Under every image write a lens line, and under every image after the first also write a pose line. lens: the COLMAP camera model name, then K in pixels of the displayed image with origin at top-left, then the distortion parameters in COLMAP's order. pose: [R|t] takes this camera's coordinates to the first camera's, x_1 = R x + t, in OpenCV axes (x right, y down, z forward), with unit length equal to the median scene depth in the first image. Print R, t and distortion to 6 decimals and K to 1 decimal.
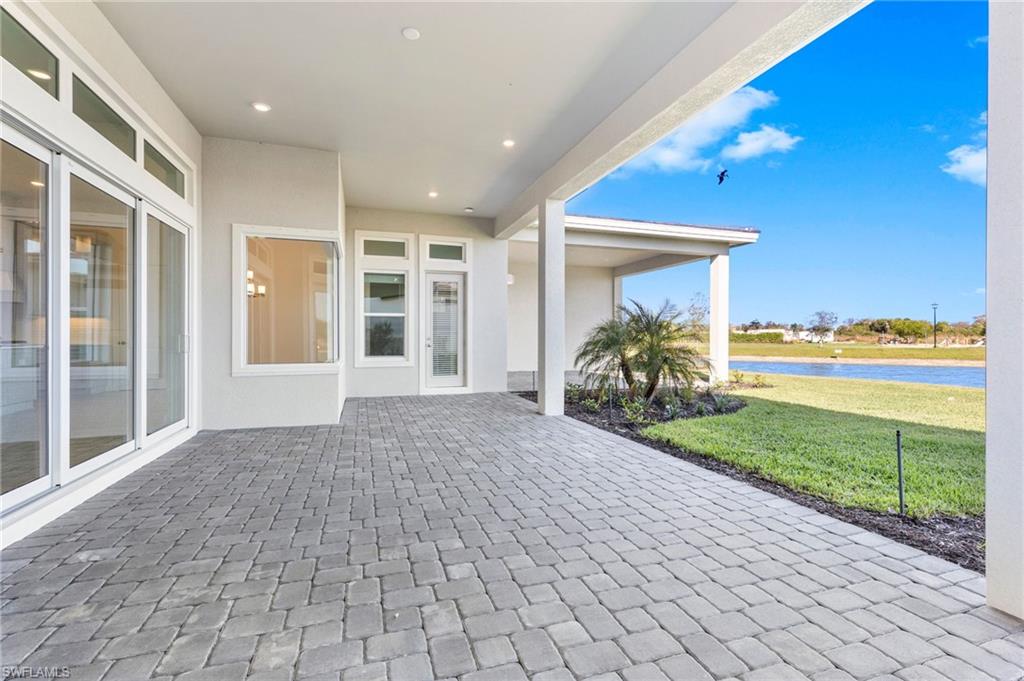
lens RADIAL K [[461.0, 0, 513.0], [0, 461.0, 344.3], [0, 0, 1]] dist [-0.001435, 0.001810]
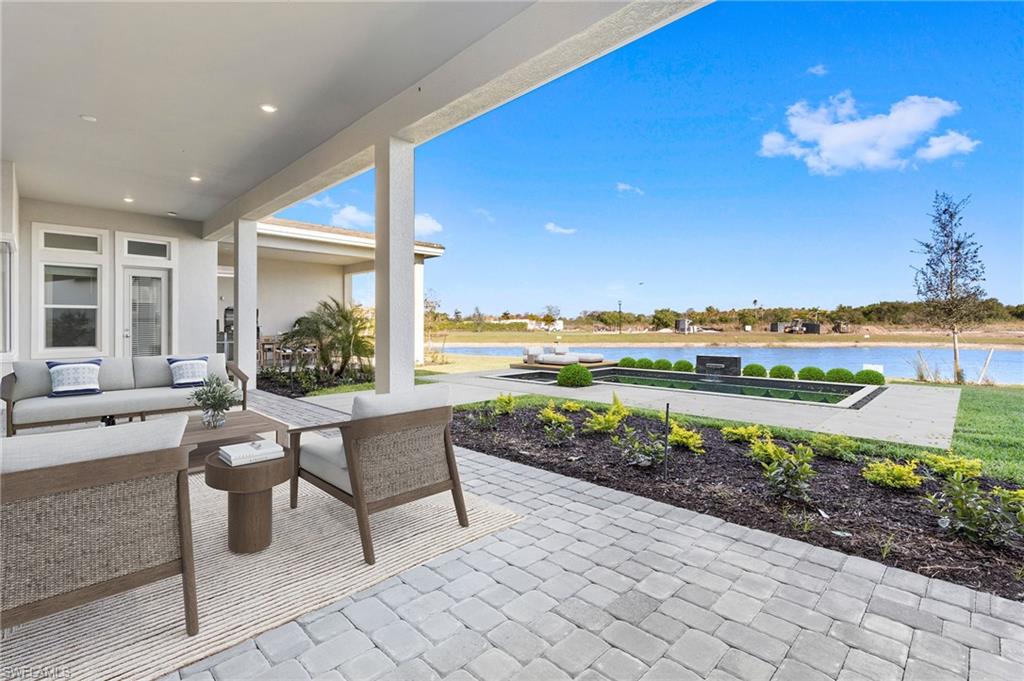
lens RADIAL K [[461.0, 0, 507.7], [0, 461.0, 329.0], [0, 0, 1]] dist [-0.001435, 0.001810]
pose [[0.888784, -0.004121, 0.458308, 0.106096], [0.008658, 0.999932, -0.007798, 0.001691], [-0.458245, 0.010899, 0.888759, -0.331879]]
